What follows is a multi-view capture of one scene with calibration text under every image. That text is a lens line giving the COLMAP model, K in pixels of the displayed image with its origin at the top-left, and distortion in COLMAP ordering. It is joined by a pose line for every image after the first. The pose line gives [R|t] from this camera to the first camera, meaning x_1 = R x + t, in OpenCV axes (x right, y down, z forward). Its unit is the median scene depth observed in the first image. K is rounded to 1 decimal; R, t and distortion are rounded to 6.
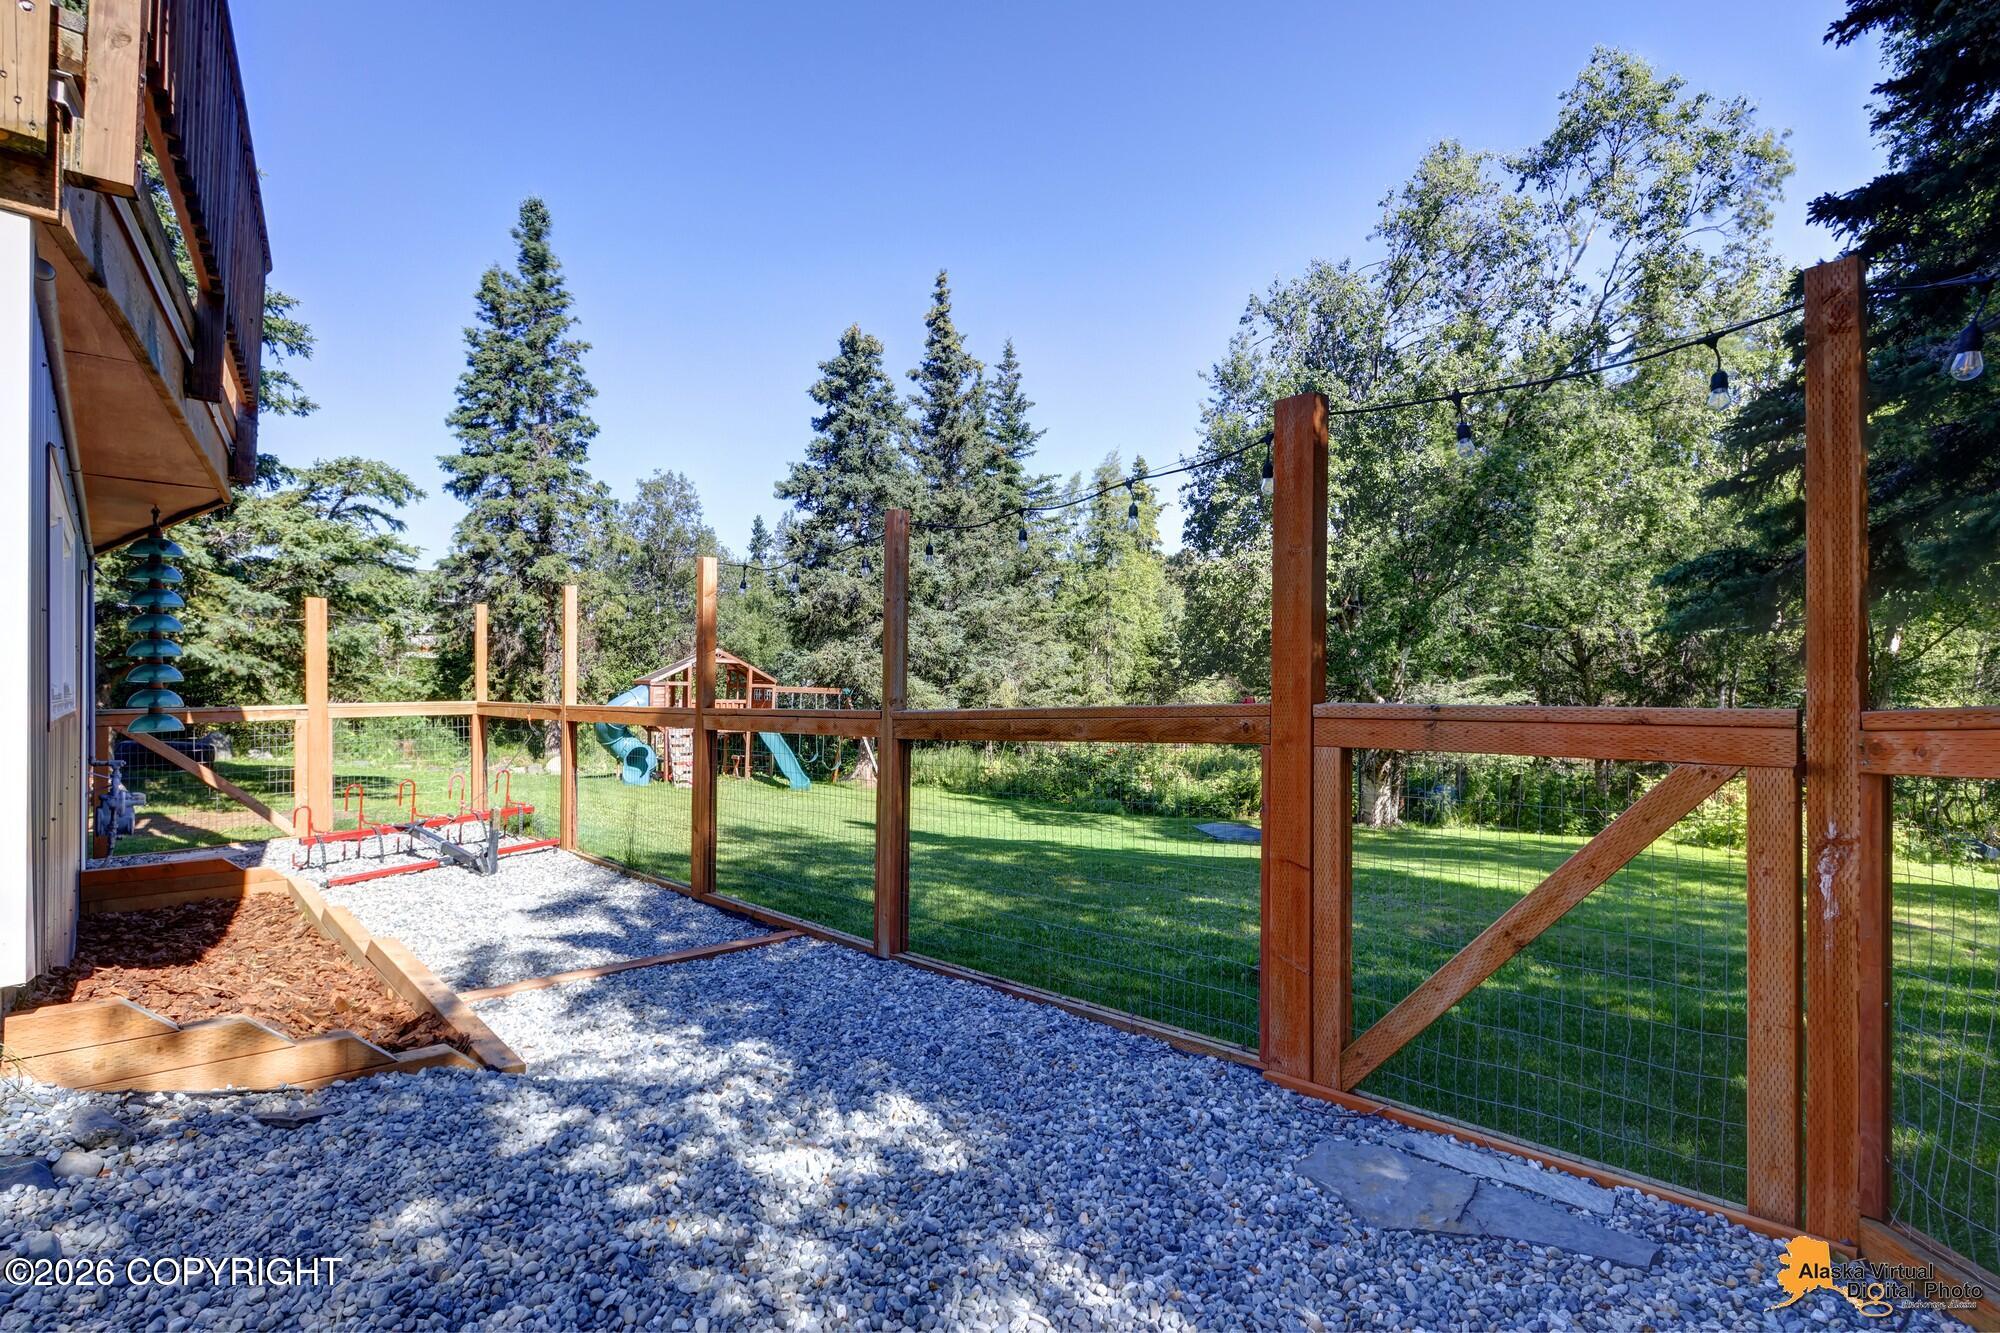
lens RADIAL K [[900.5, 0, 1015.8], [0, 900.5, 685.2], [0, 0, 1]] dist [0.000434, -0.000129]
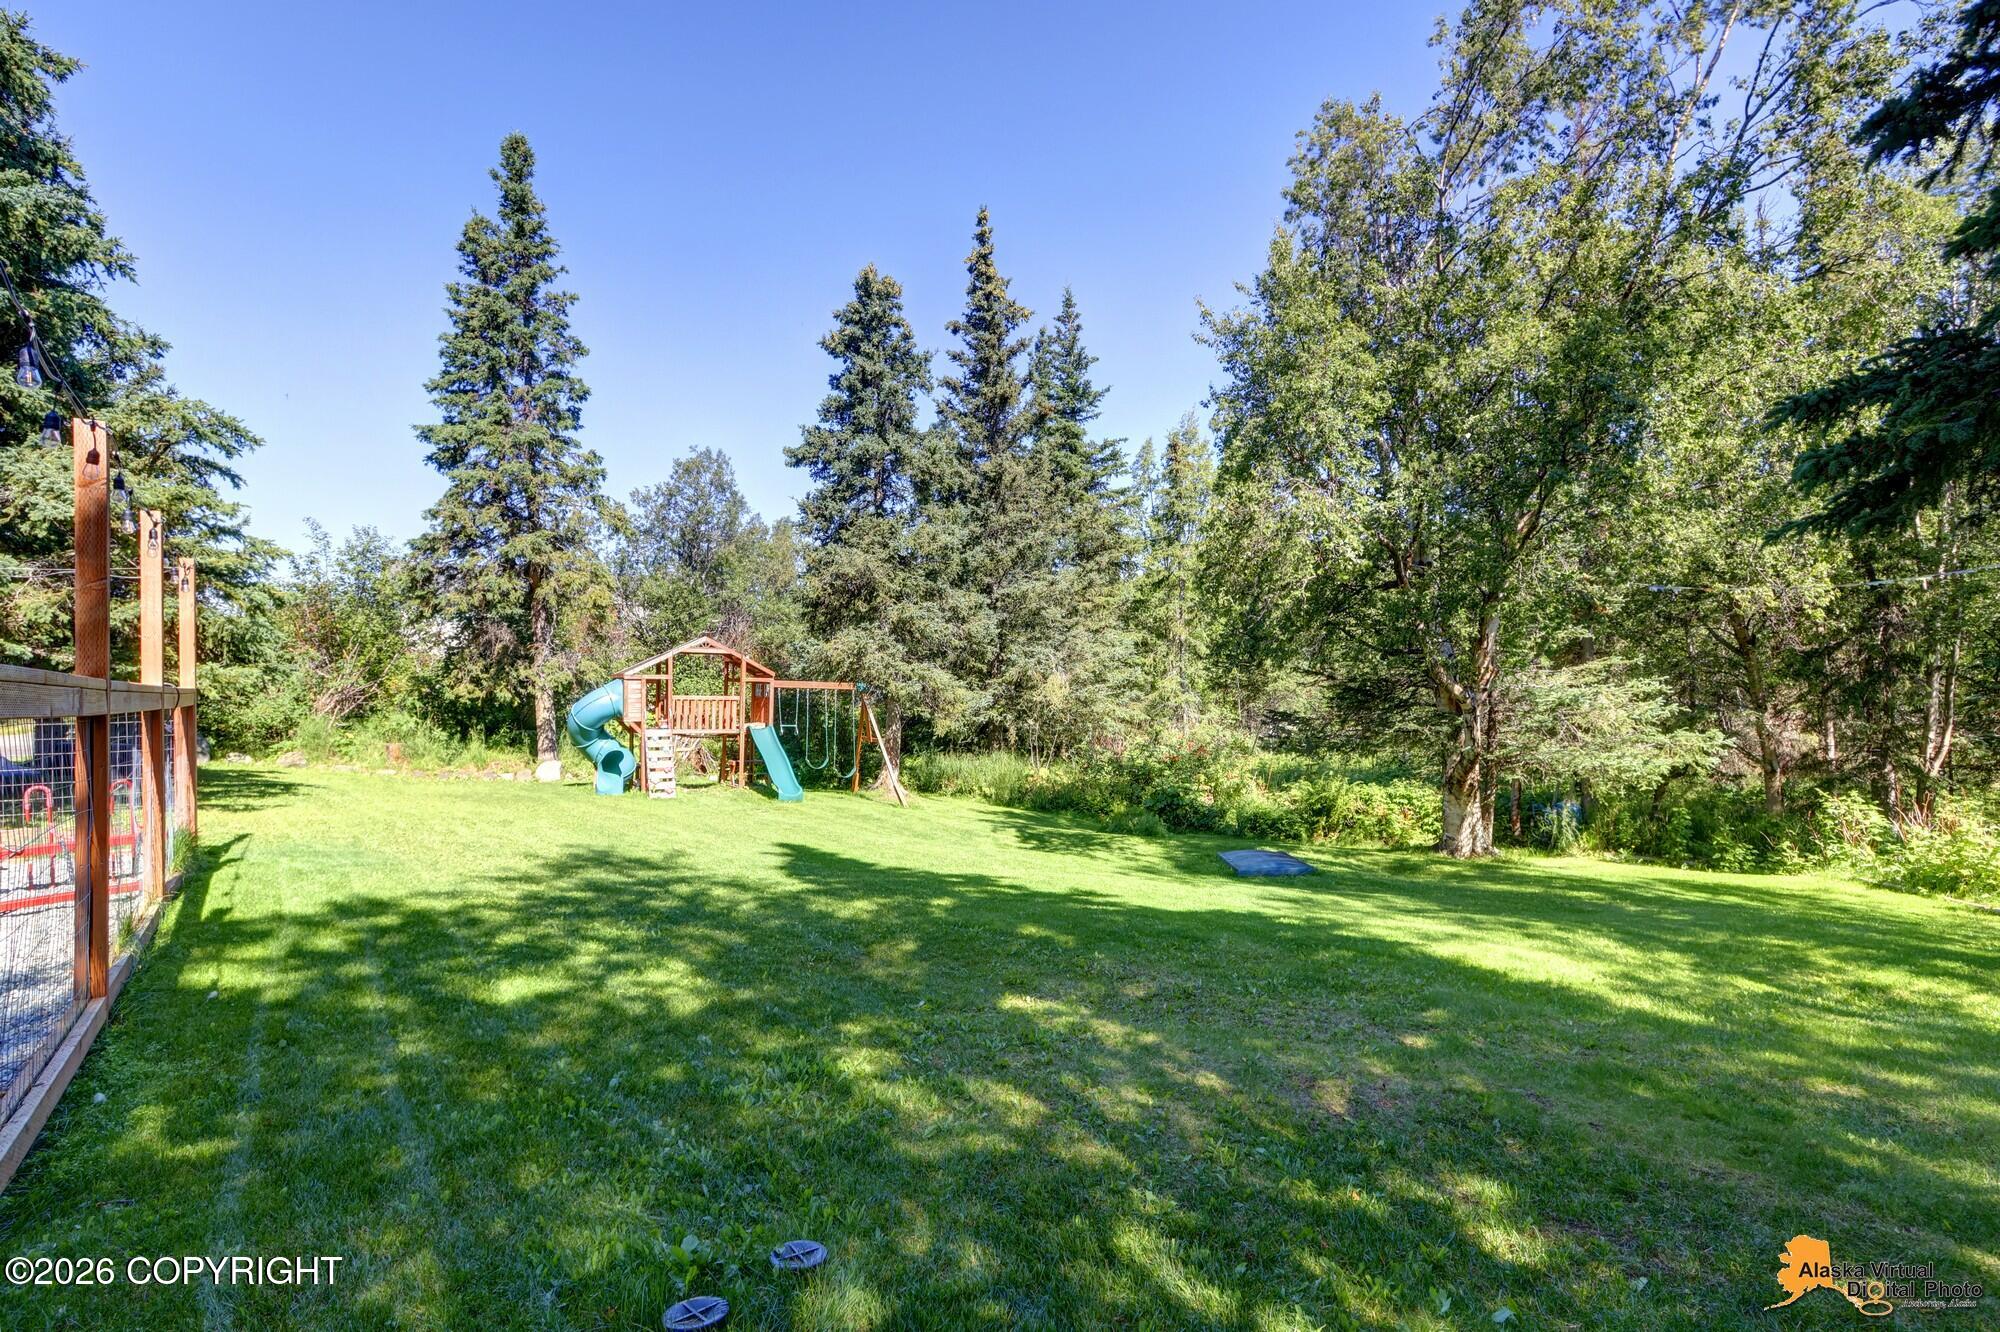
lens RADIAL K [[966.3, 0, 1066.4], [0, 966.3, 662.8], [0, 0, 1]] dist [0.001140, 0.000683]
pose [[0.997702, -0.003785, -0.067647, 0.069664], [0.002198, 0.999721, -0.023514, 0.006313], [0.067717, 0.023311, 0.997432, 0.087651]]
